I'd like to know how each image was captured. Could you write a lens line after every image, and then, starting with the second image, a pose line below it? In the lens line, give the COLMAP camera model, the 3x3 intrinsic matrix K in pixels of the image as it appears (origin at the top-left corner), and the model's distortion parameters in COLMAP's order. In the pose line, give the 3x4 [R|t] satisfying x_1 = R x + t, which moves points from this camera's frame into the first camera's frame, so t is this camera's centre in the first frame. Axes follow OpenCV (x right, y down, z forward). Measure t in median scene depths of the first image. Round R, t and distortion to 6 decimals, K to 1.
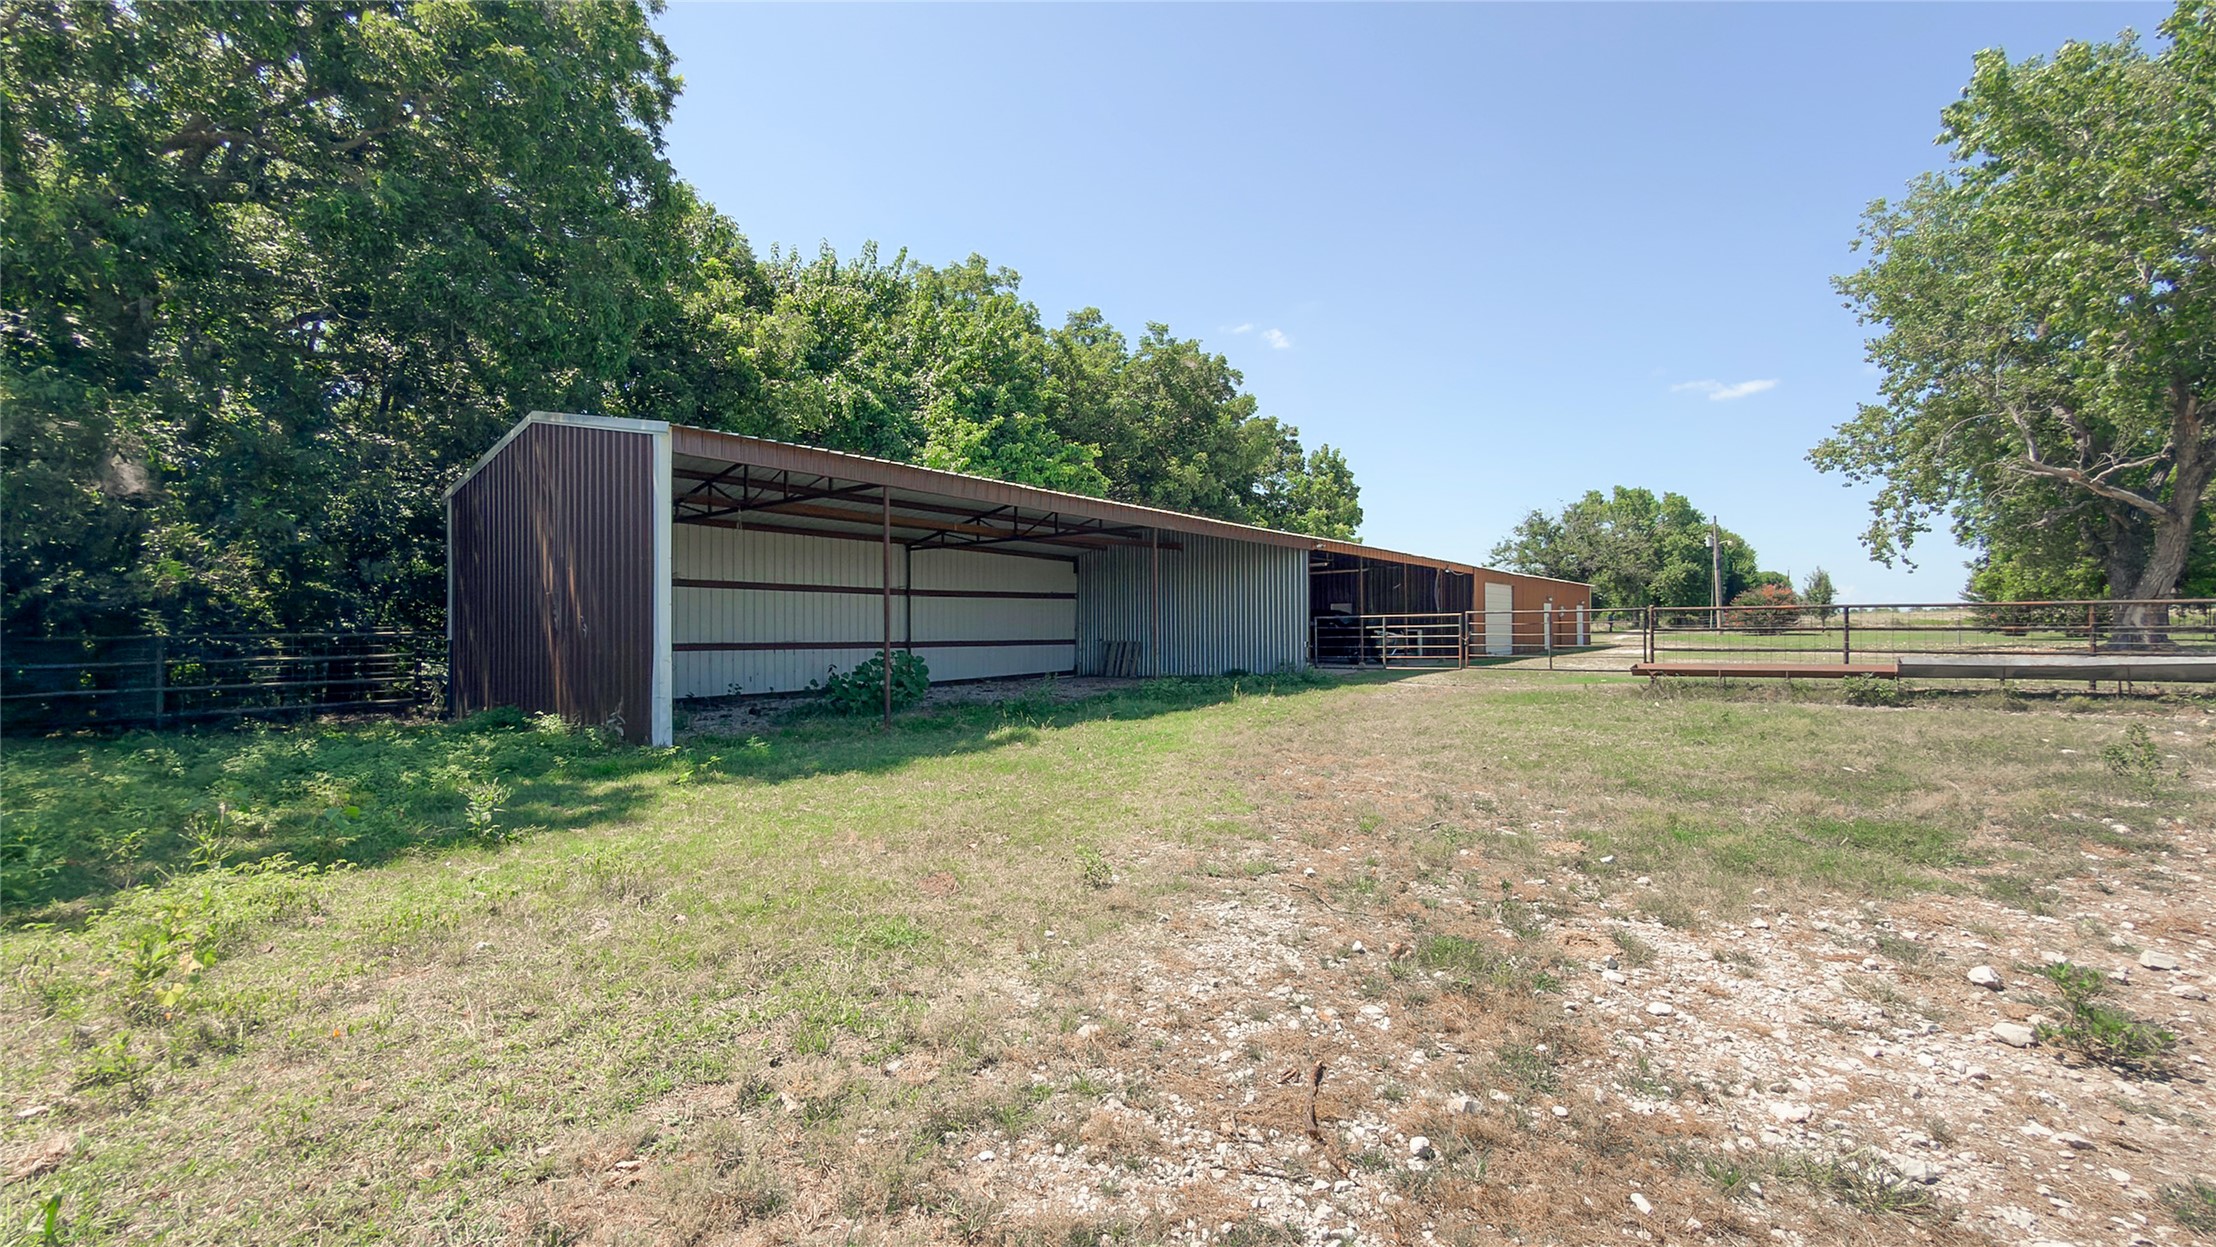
lens RADIAL K [[924.2, 0, 1093.6], [0, 924.2, 617.6], [0, 0, 1]] dist [-0.001891, 0.000229]
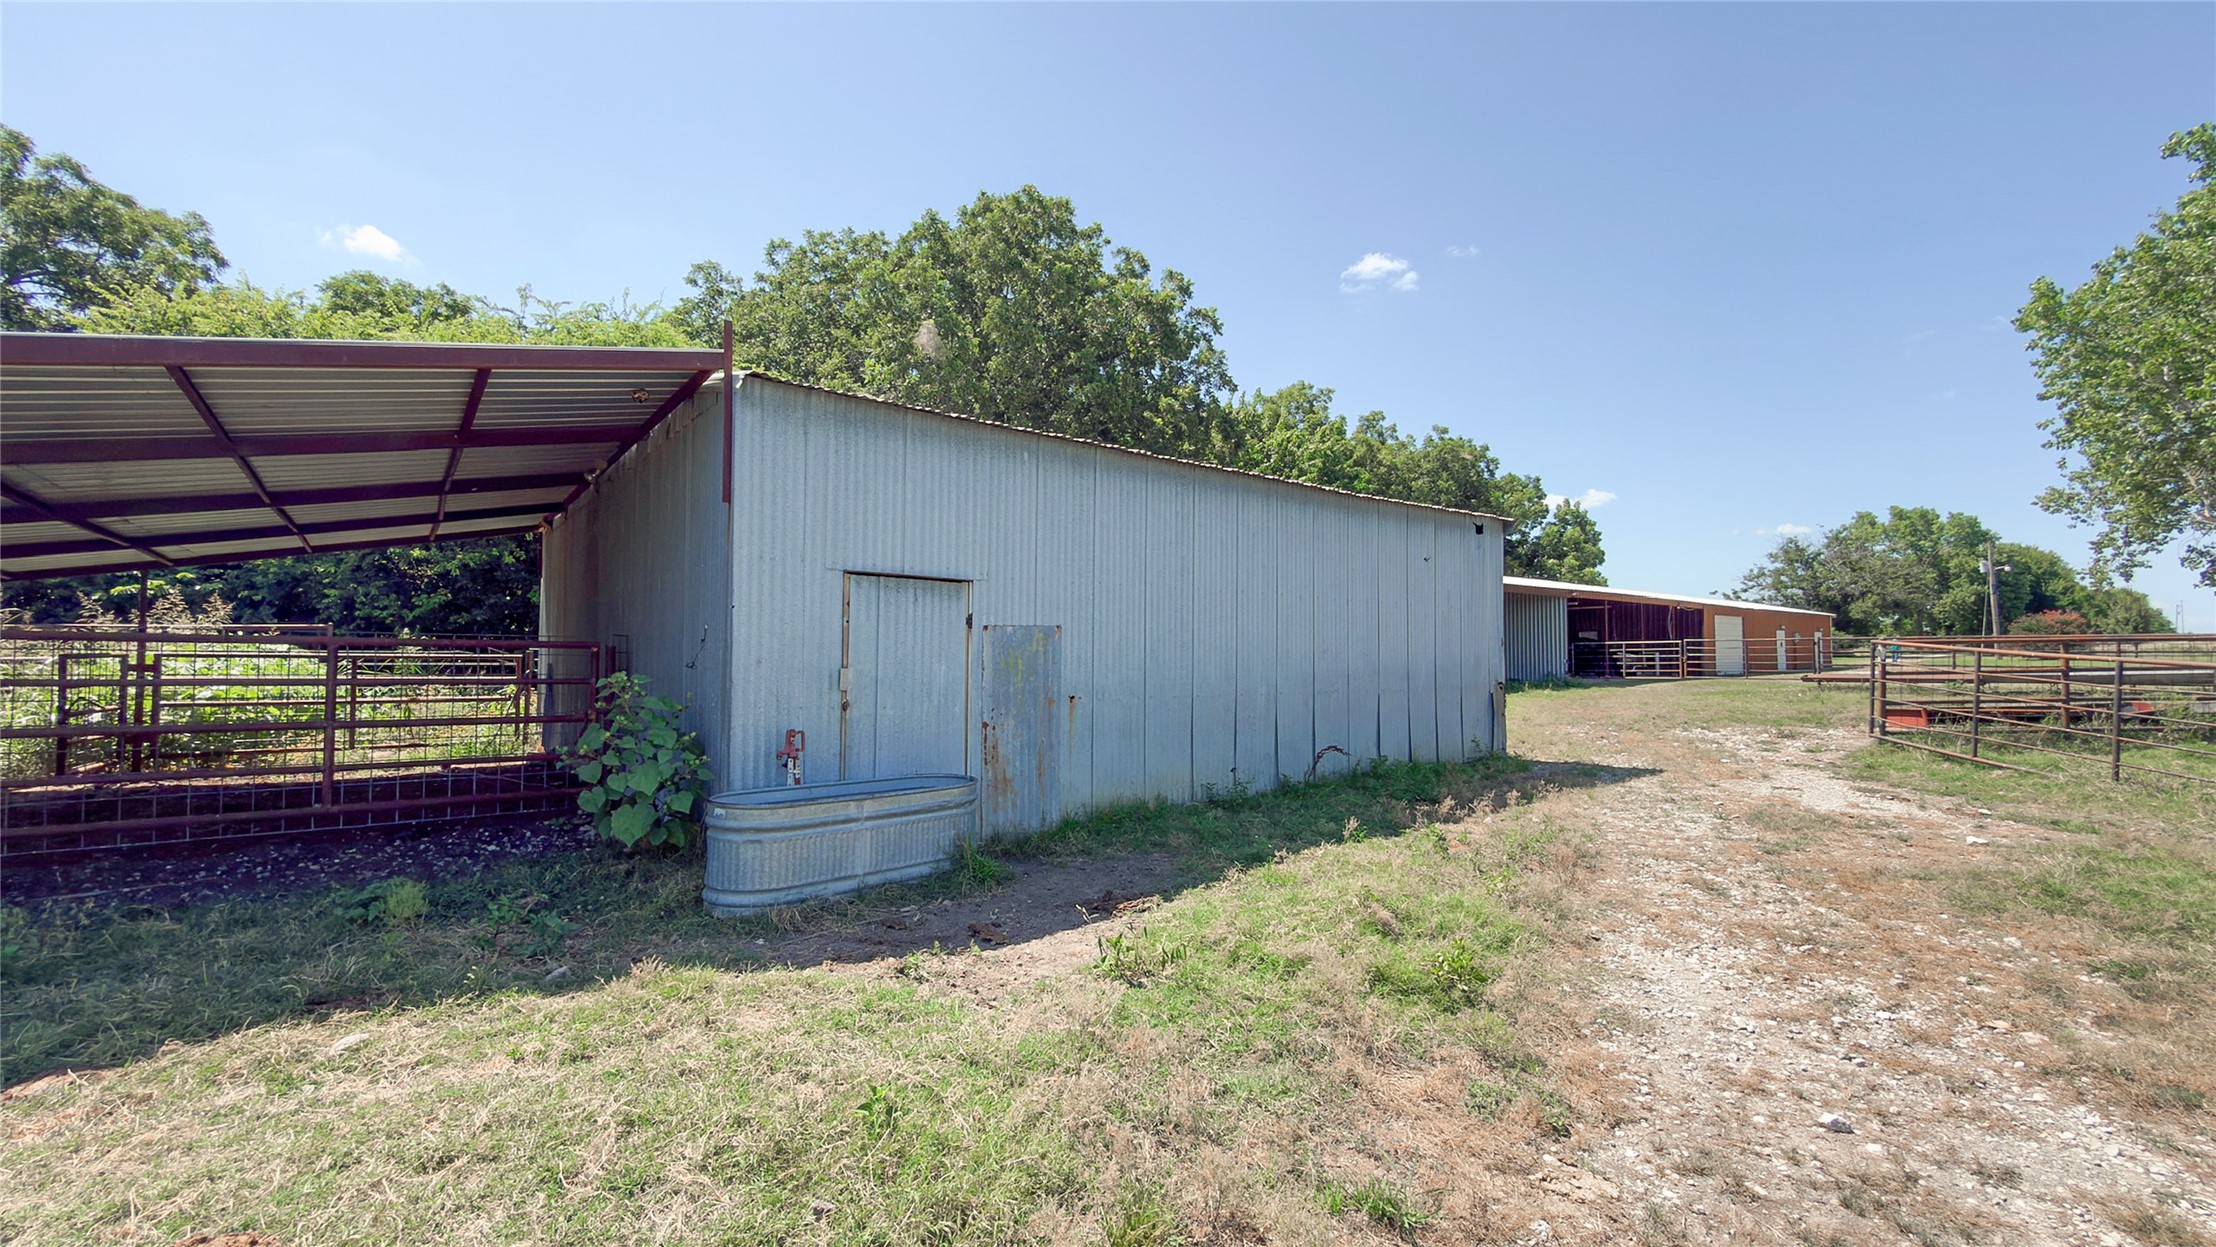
lens RADIAL K [[924.2, 0, 1098.6], [0, 924.2, 627.1], [0, 0, 1]] dist [-0.001891, 0.000229]
pose [[0.976444, -0.004123, -0.215732, -0.098919], [0.000321, 0.999844, -0.017658, -0.000004], [0.215771, 0.017173, 0.976293, -0.330960]]
